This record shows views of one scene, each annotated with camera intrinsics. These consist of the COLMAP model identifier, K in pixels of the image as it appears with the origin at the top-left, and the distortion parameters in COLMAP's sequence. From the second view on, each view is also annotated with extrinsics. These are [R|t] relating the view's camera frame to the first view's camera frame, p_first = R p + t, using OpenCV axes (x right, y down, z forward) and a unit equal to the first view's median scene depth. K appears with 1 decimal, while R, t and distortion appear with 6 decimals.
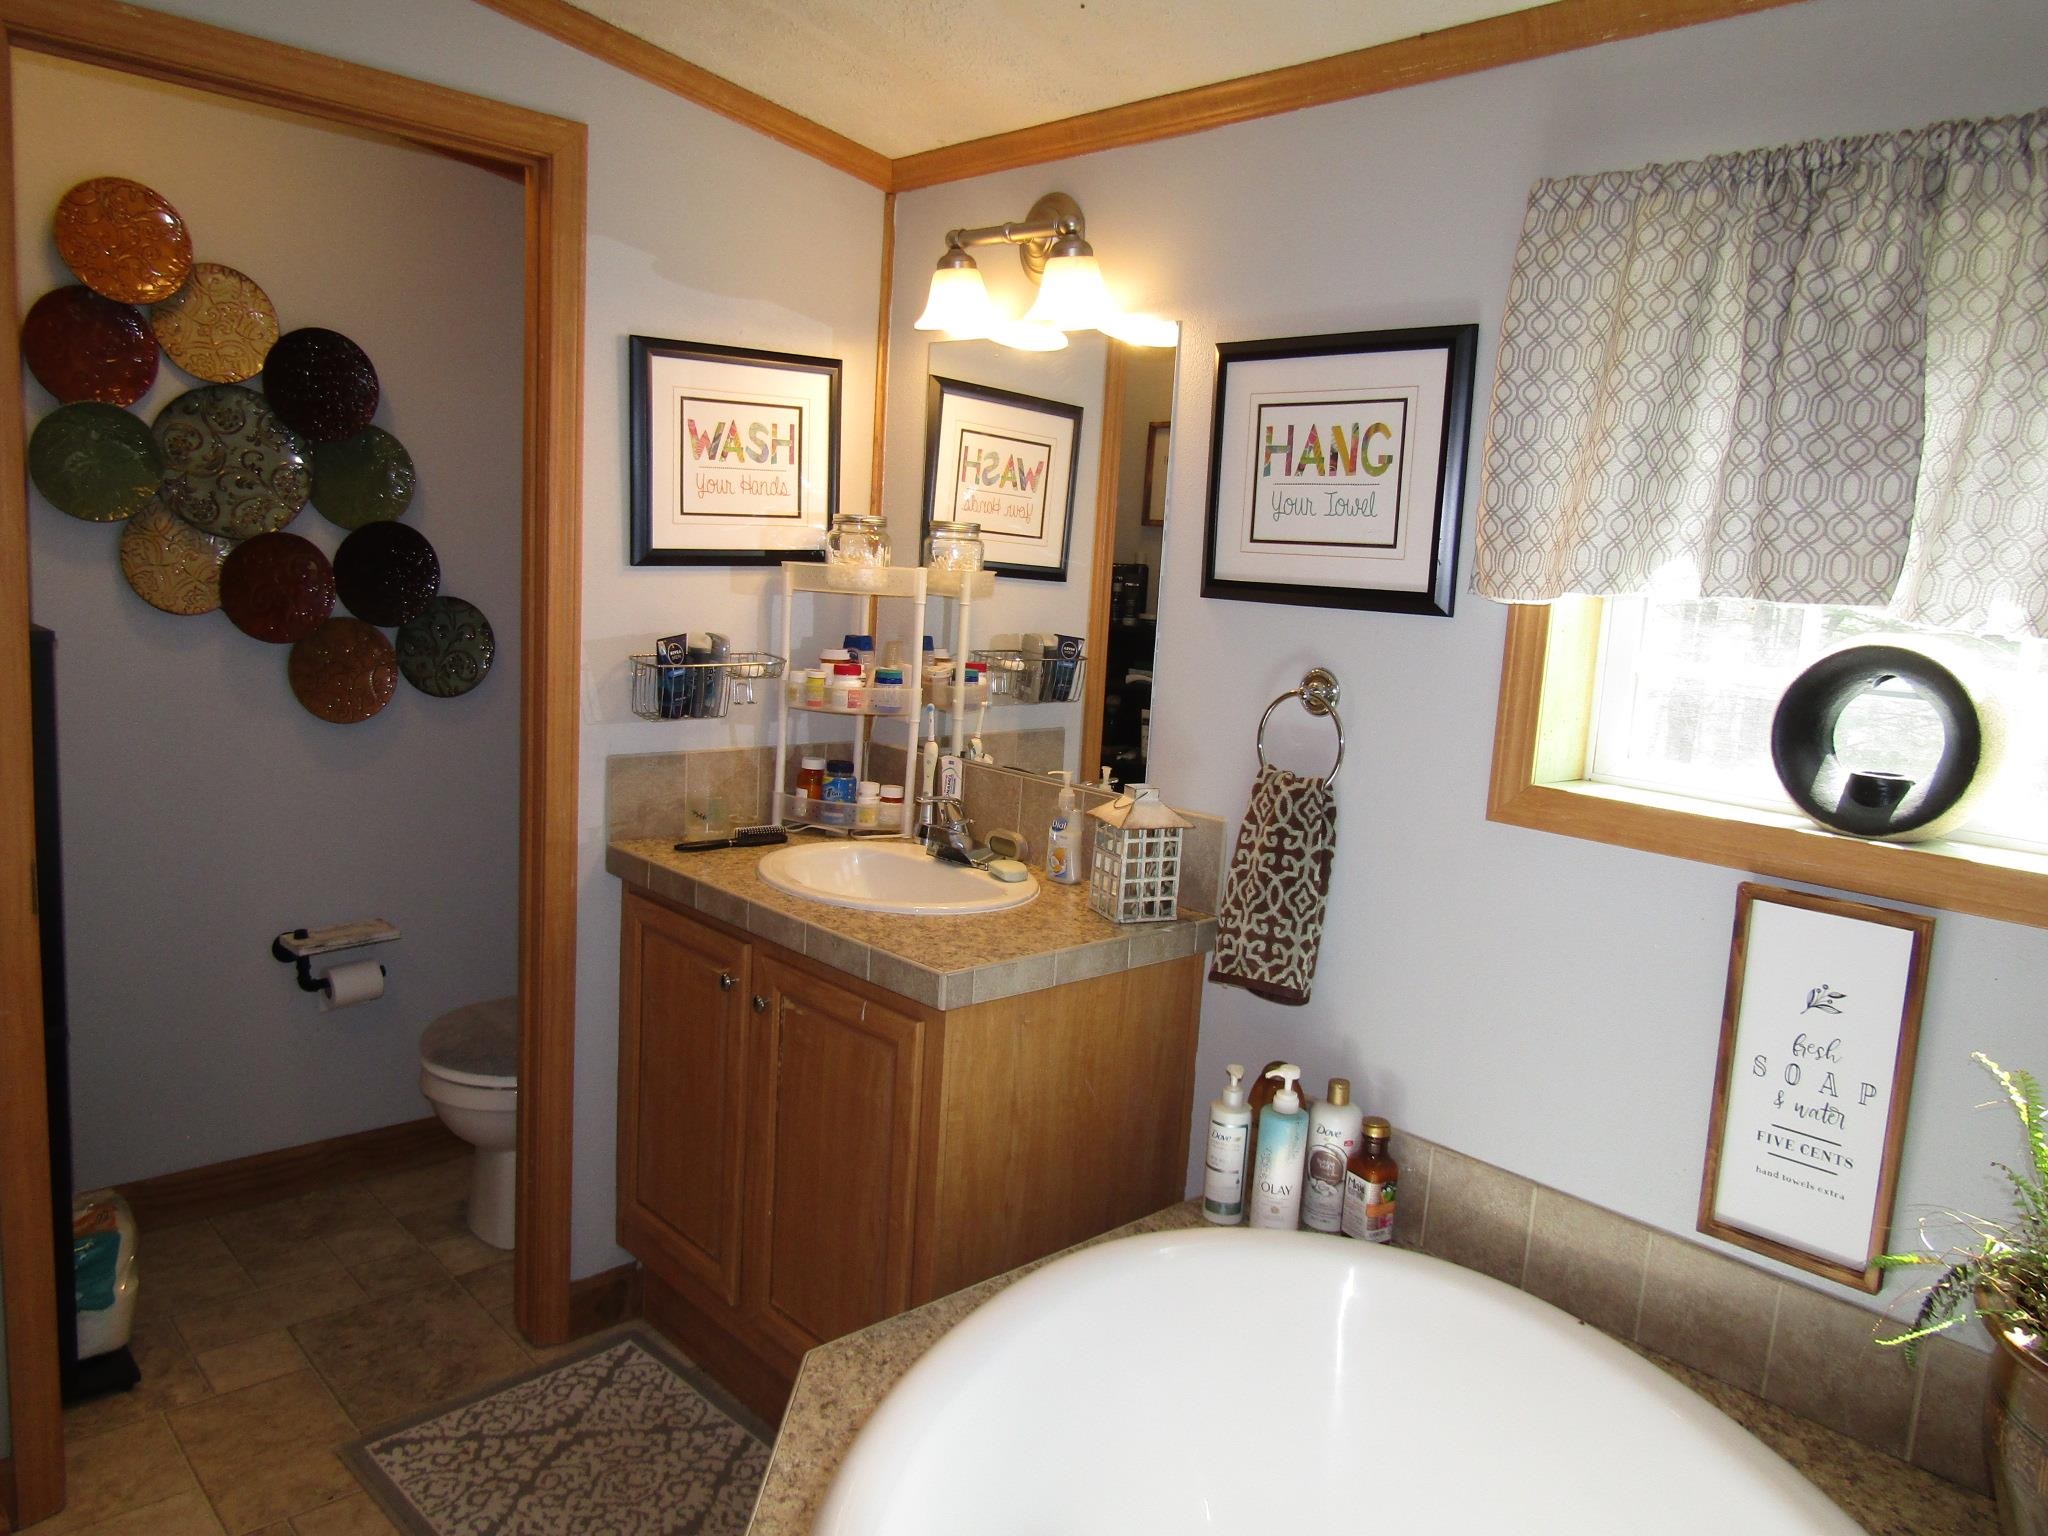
lens RADIAL K [[1462.1, 0, 1025.6], [0, 1462.1, 772.5], [0, 0, 1]] dist [-0.006621, -0.002791]
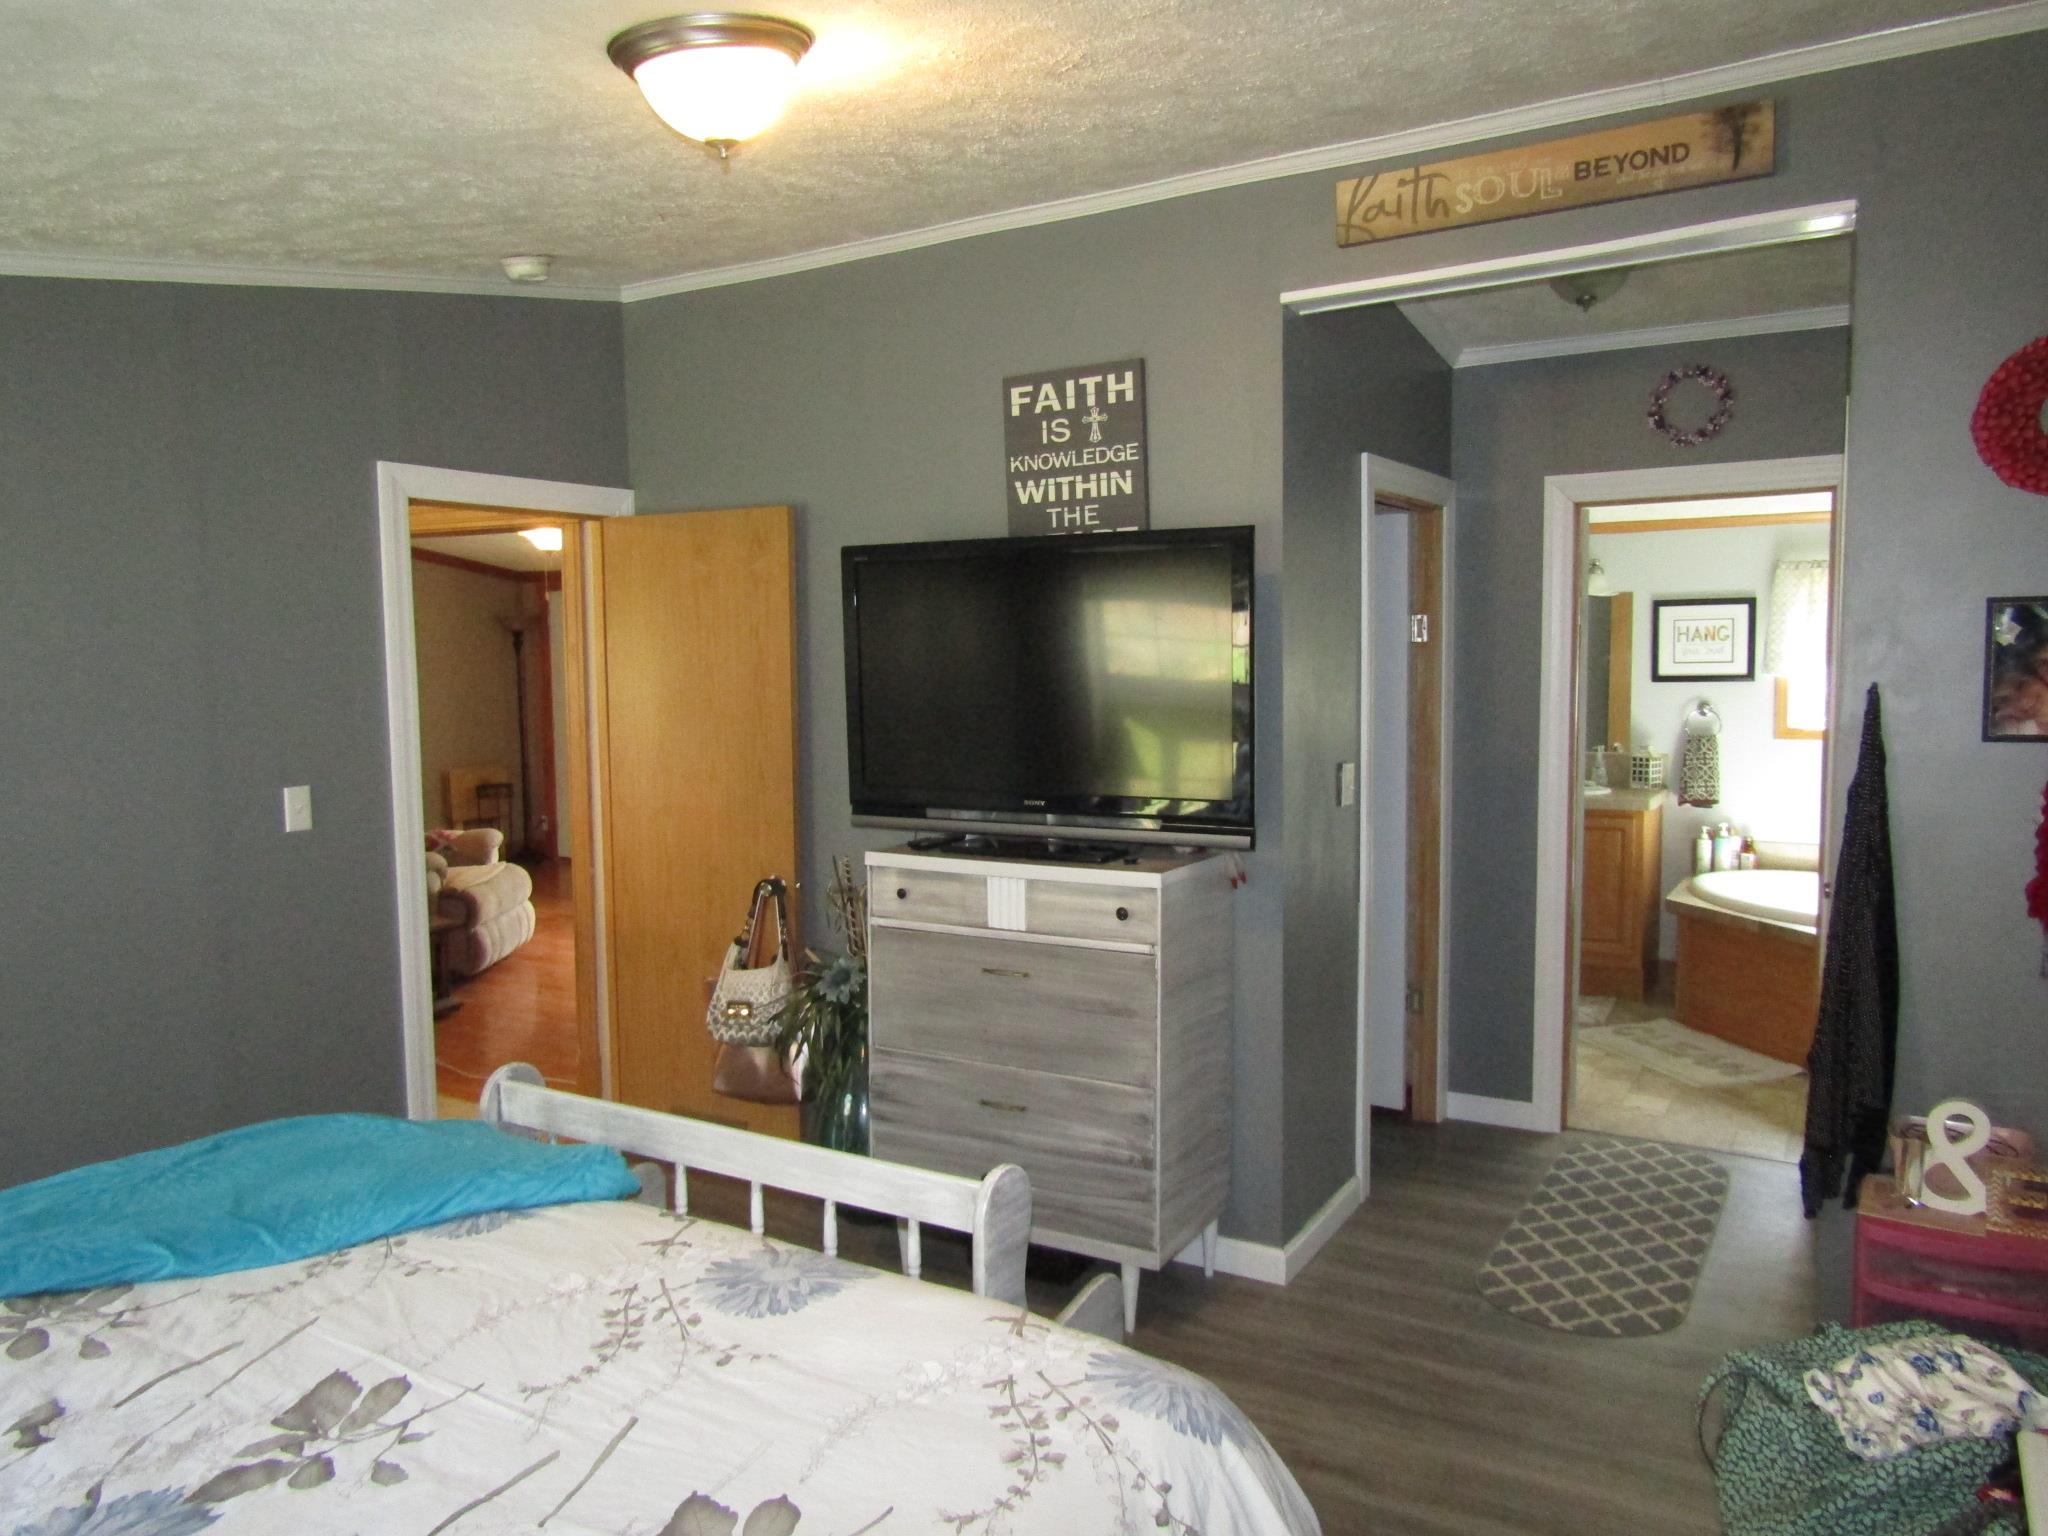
lens RADIAL K [[1462.1, 0, 1025.6], [0, 1462.1, 772.5], [0, 0, 1]] dist [-0.006621, -0.002791]
pose [[0.960048, -0.094440, 0.263419, -1.837816], [0.109050, 0.993175, -0.041372, 0.046867], [-0.257714, 0.068445, 0.963794, -1.480751]]
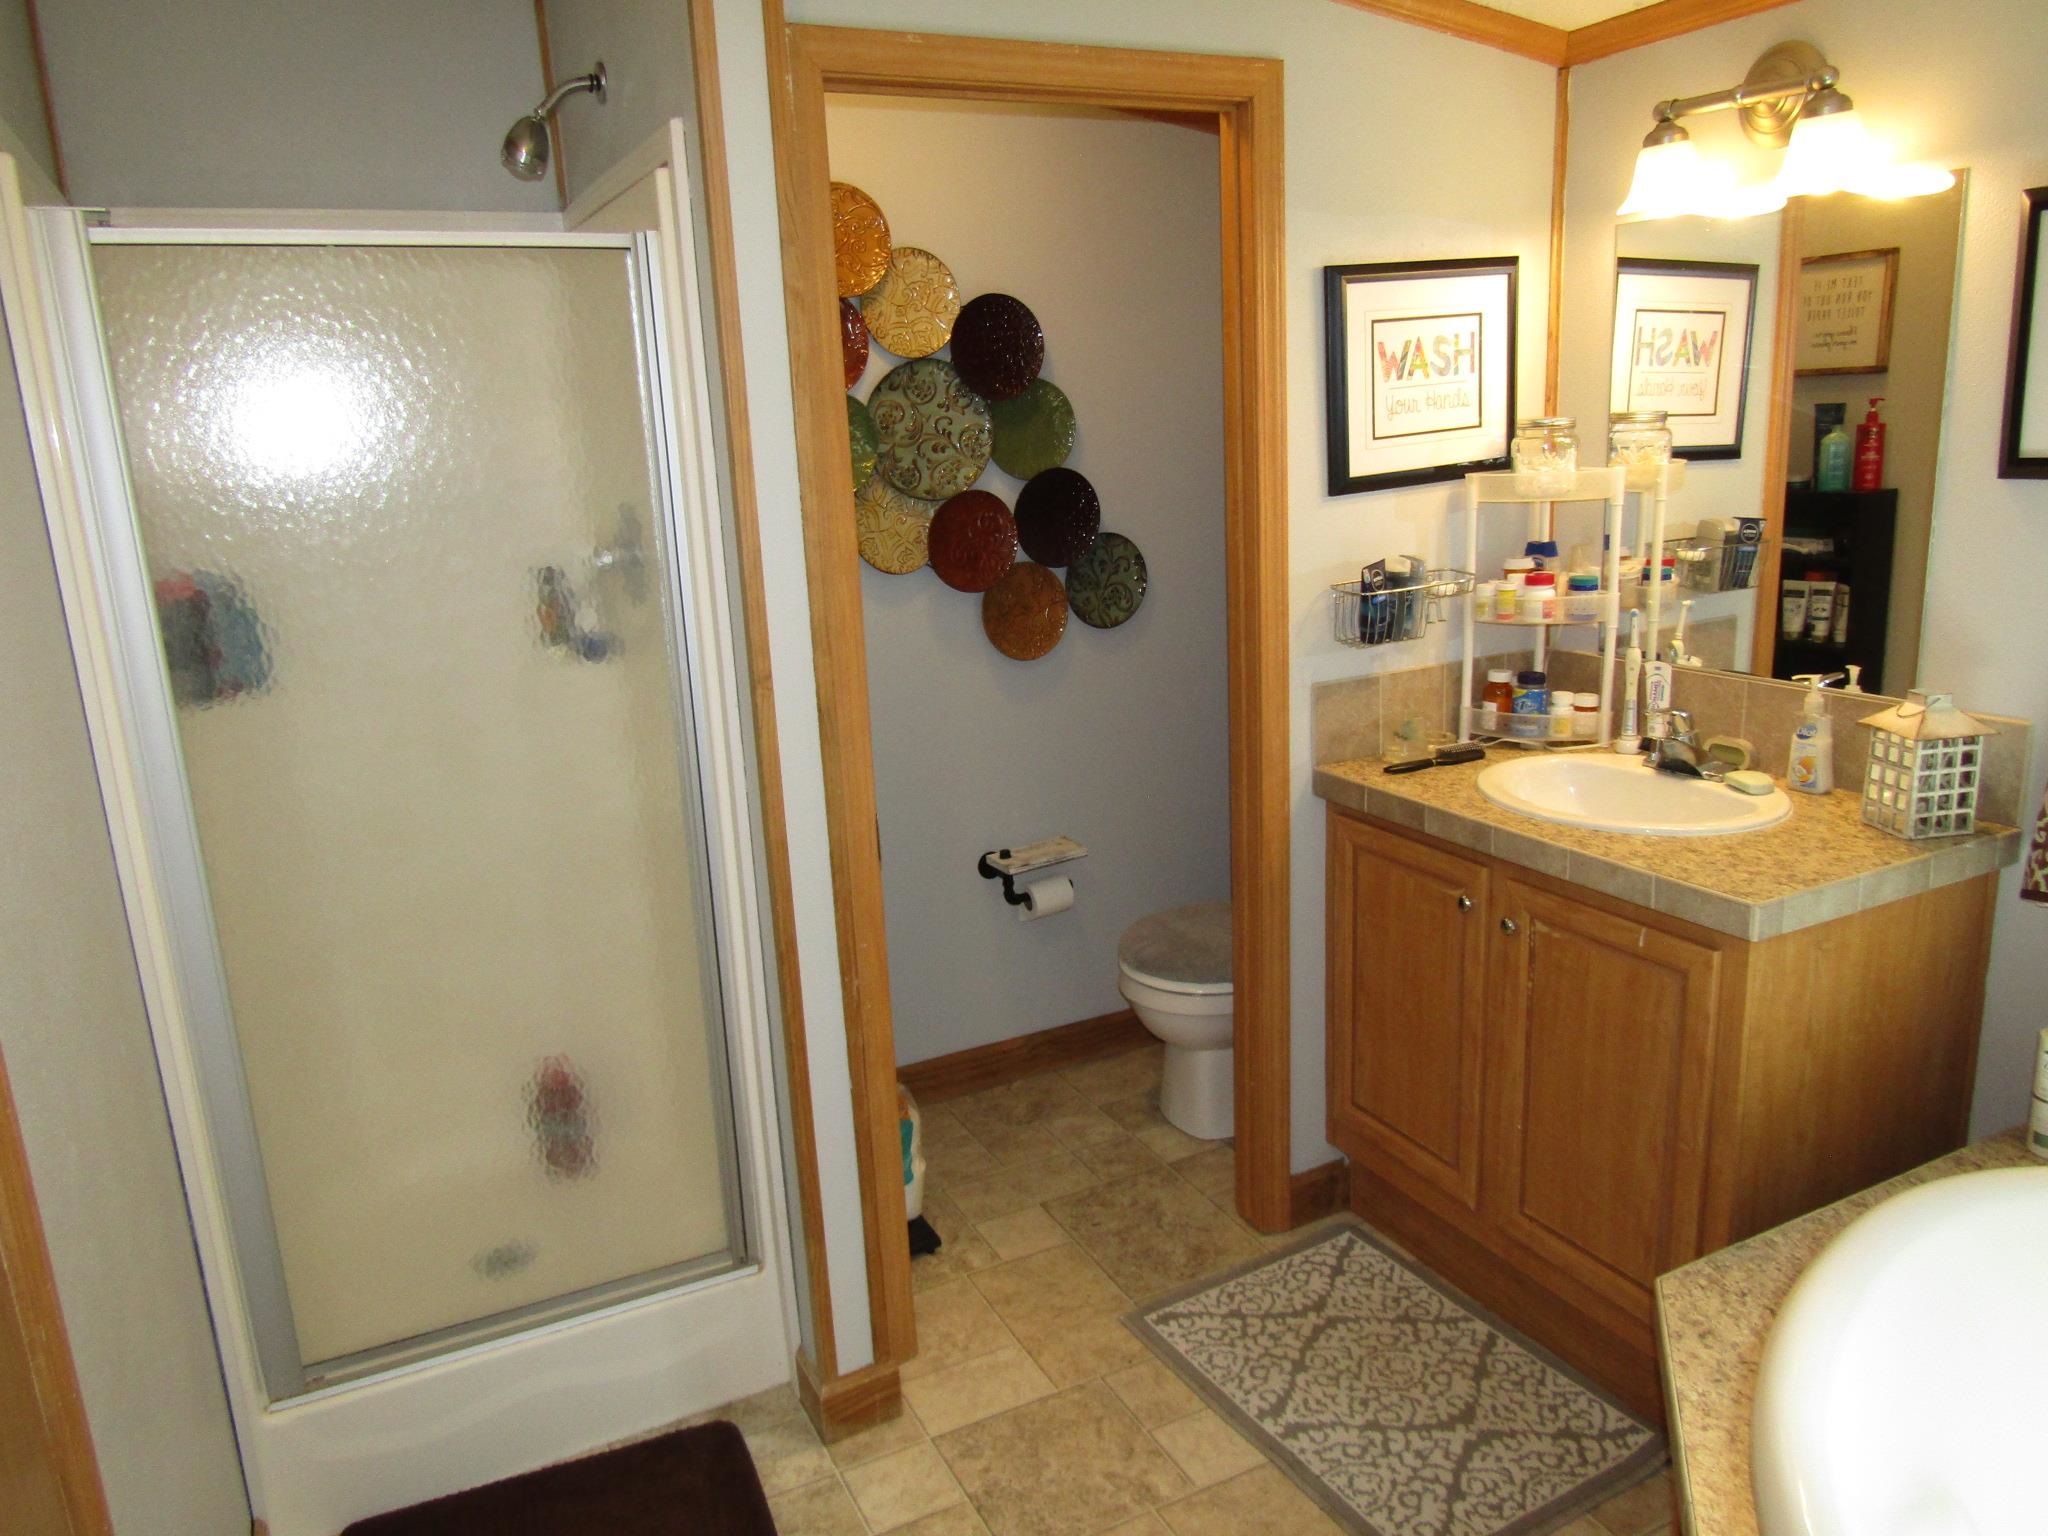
lens RADIAL K [[1462.1, 0, 1025.6], [0, 1462.1, 772.5], [0, 0, 1]] dist [-0.006621, -0.002791]
pose [[0.952007, -0.036296, -0.303917, -0.183045], [0.063590, 0.994733, 0.080395, -0.049187], [0.299398, -0.095863, 0.949300, -0.051519]]
